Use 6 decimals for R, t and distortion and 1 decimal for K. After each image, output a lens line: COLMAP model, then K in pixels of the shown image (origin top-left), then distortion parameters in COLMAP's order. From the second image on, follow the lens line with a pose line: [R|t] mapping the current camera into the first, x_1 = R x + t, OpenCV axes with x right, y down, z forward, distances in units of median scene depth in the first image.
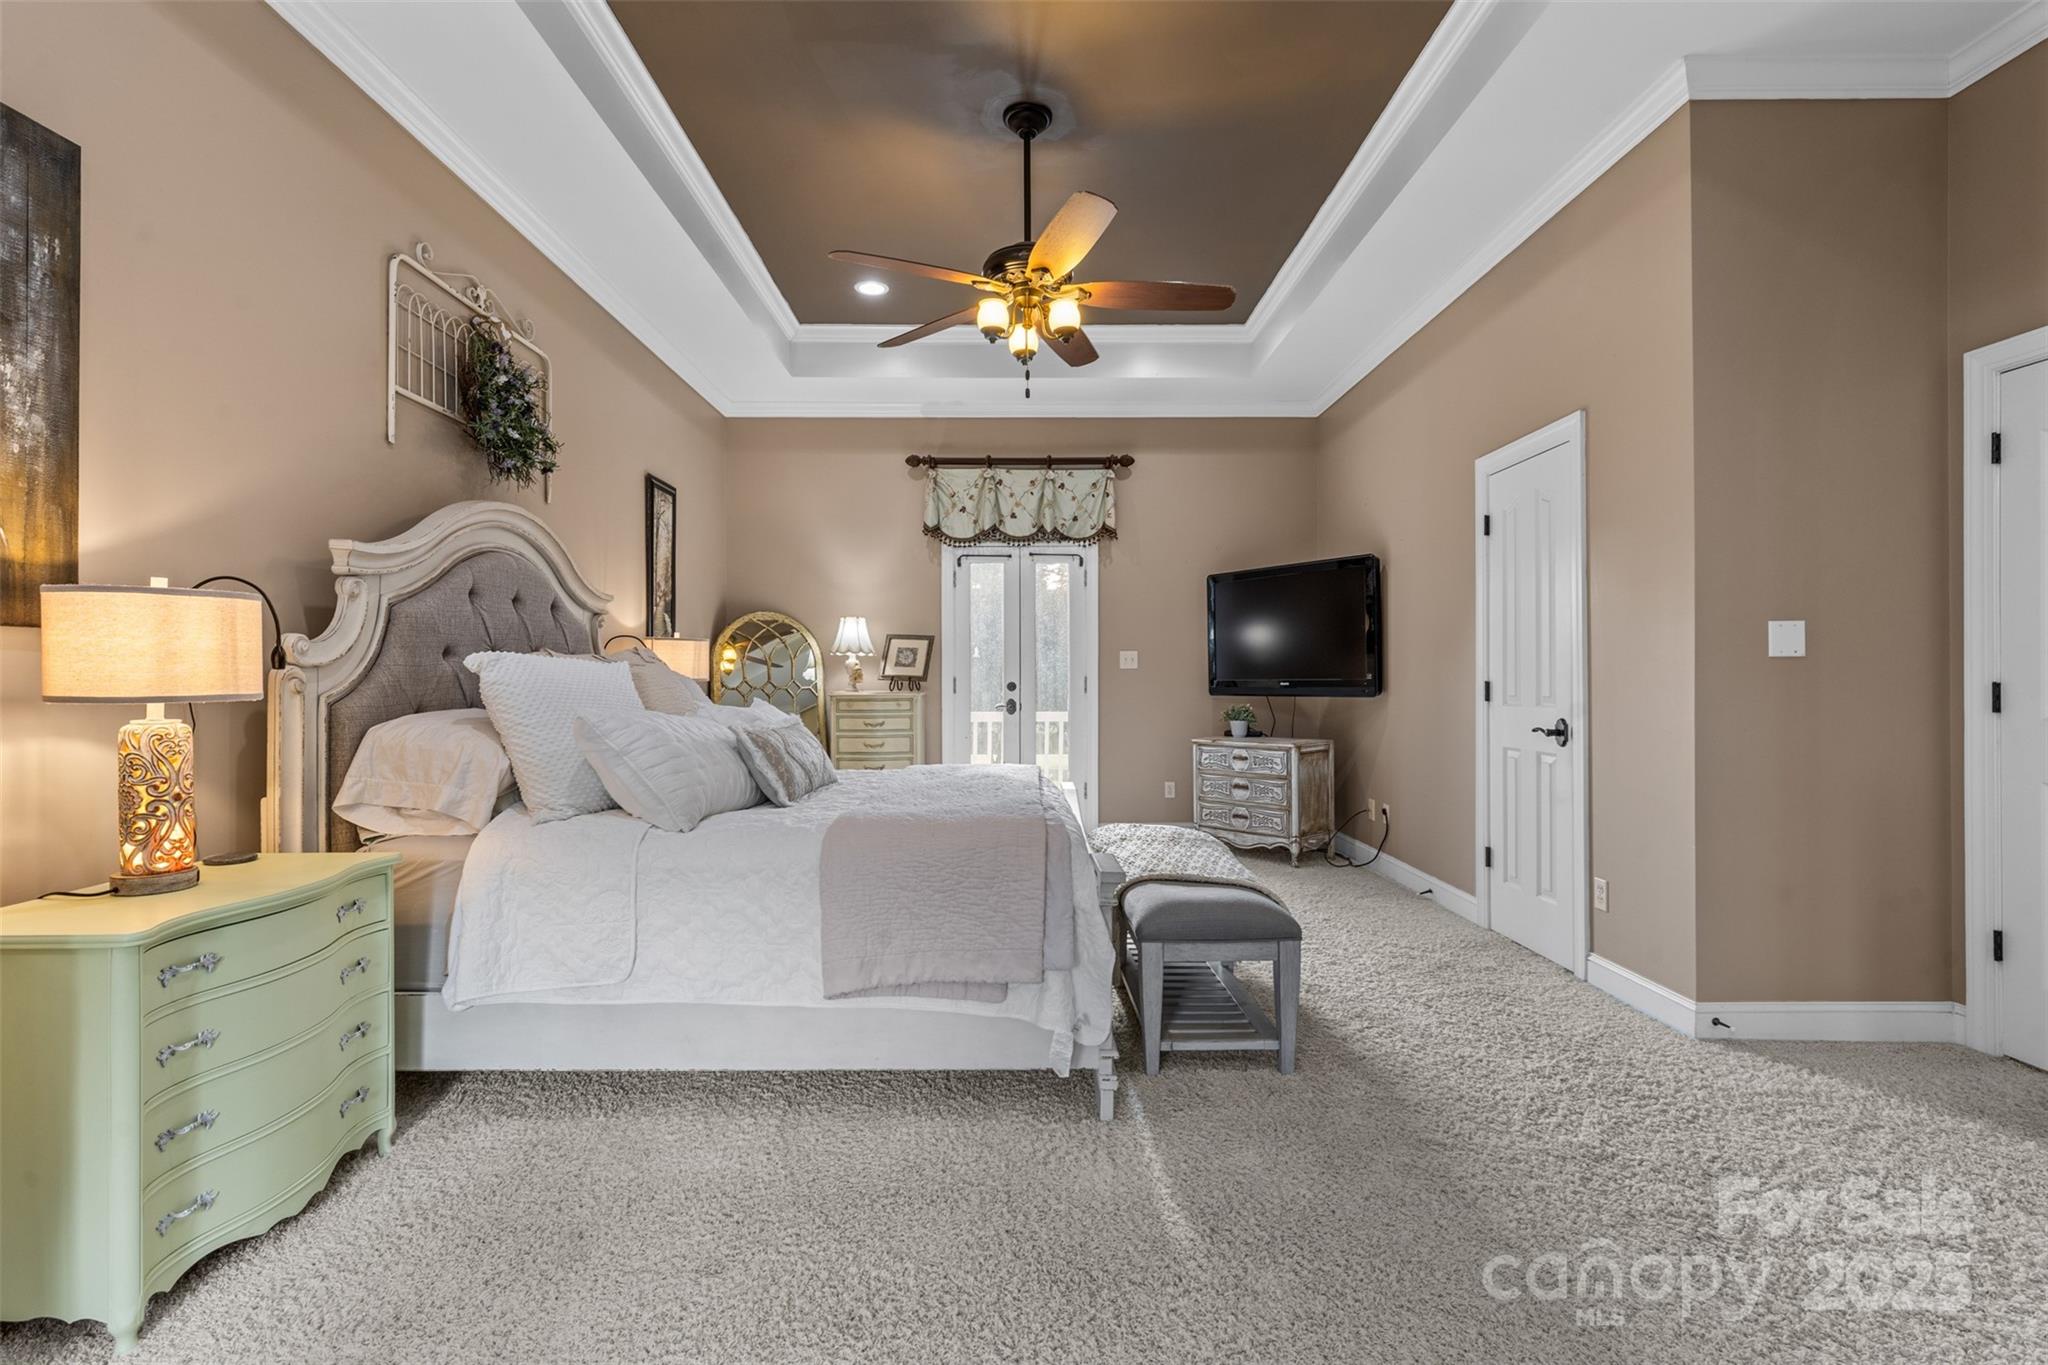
lens RADIAL K [[922.6, 0, 1021.7], [0, 922.6, 677.7], [0, 0, 1]] dist [0.008453, -0.000827]
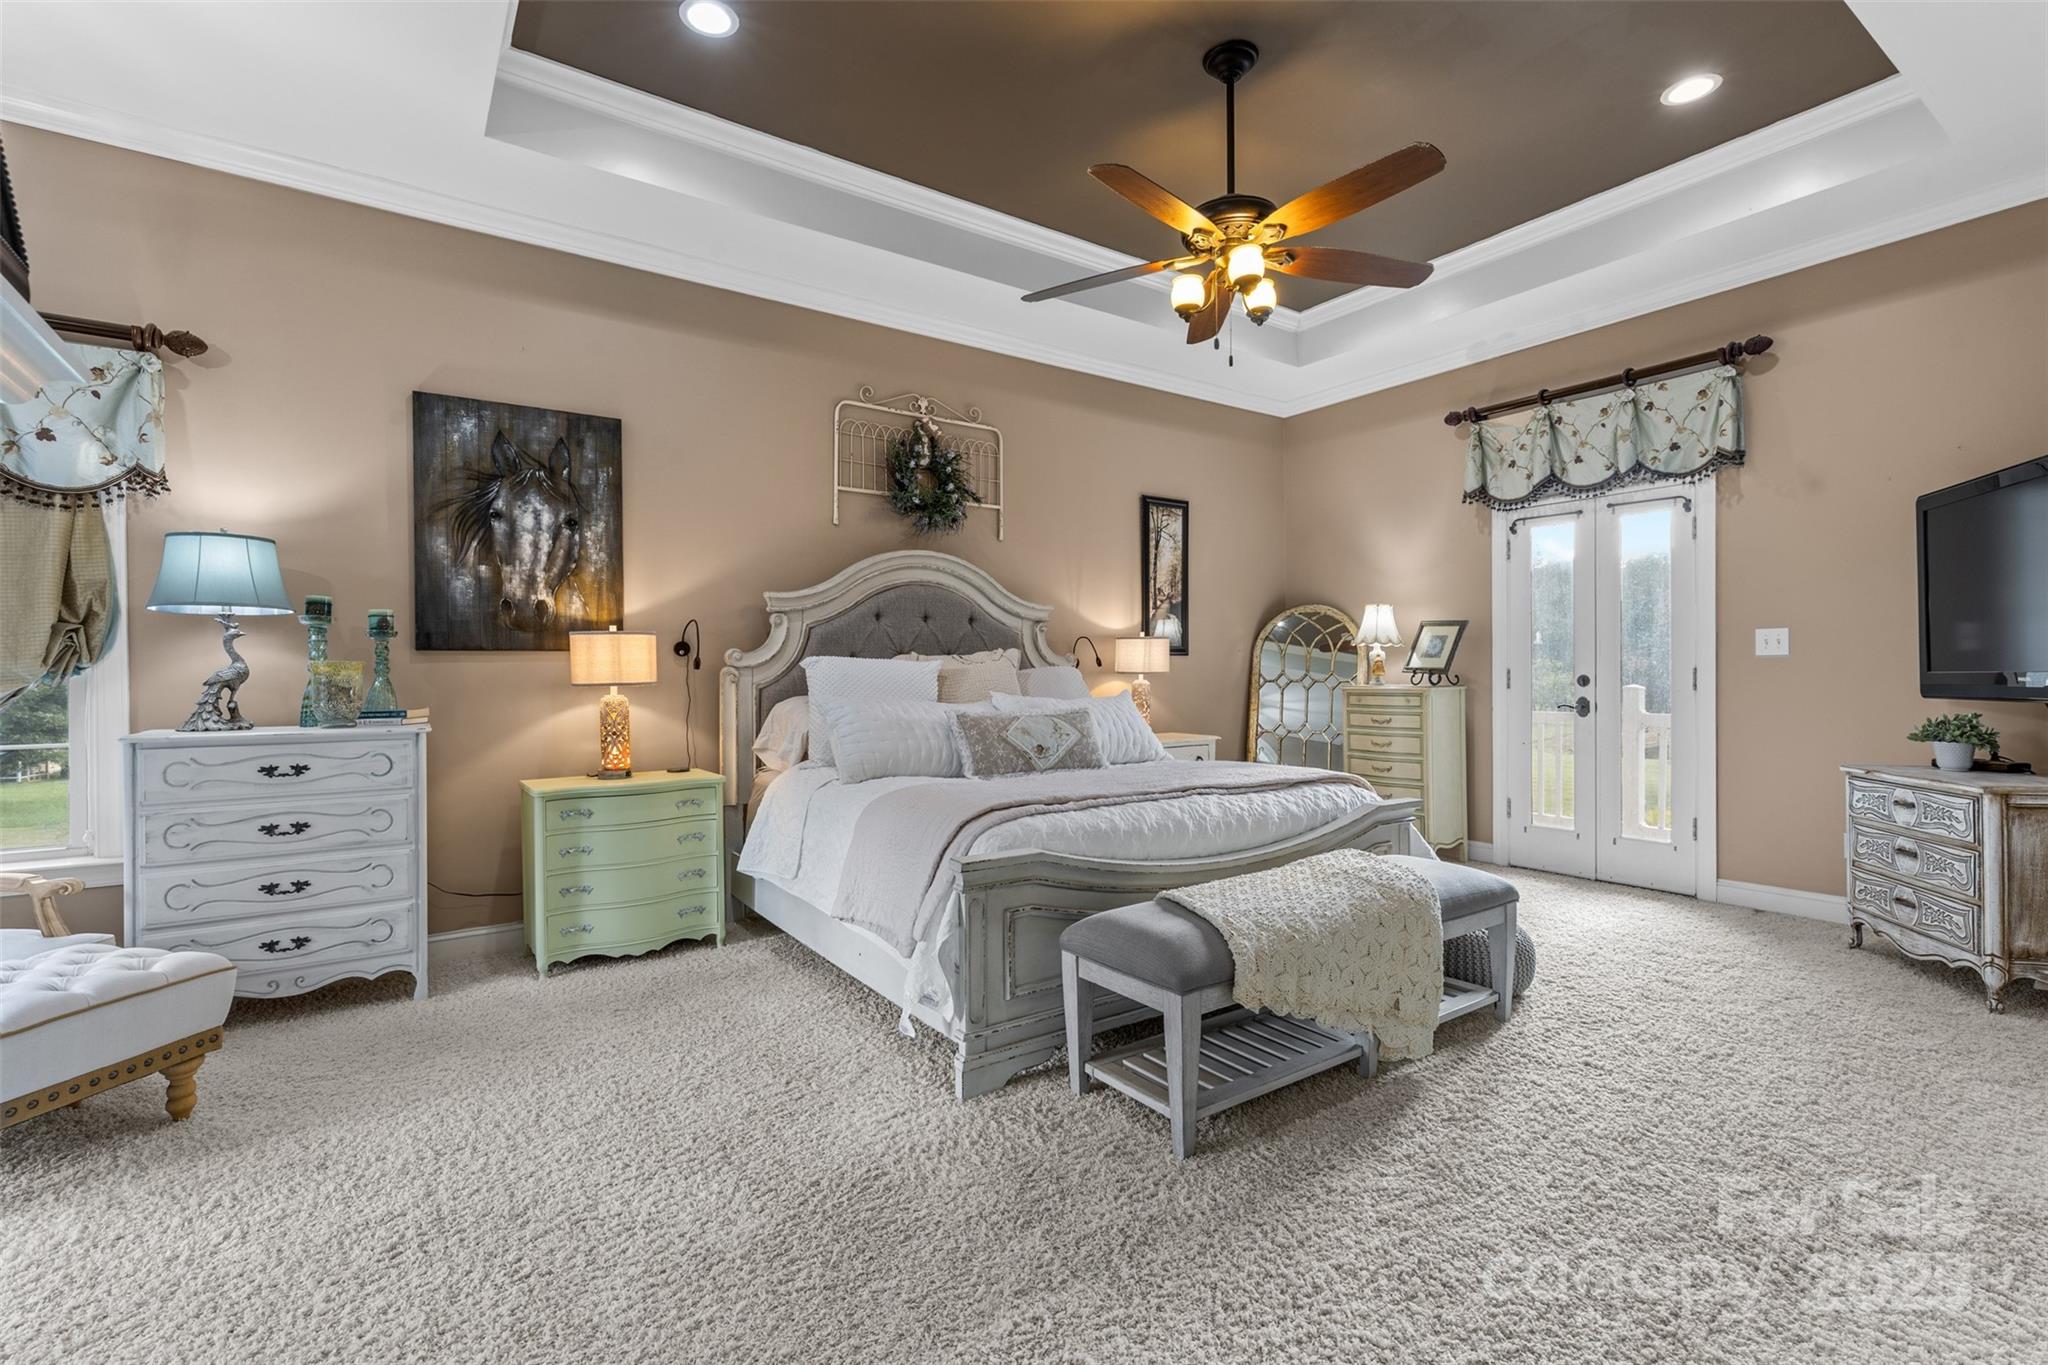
lens RADIAL K [[922.6, 0, 1021.7], [0, 922.6, 677.7], [0, 0, 1]] dist [0.008453, -0.000827]
pose [[0.561651, 0.003651, -0.827366, 0.385368], [0.004975, 0.999957, 0.007790, -0.001420], [0.827359, -0.008491, 0.561609, 0.184526]]
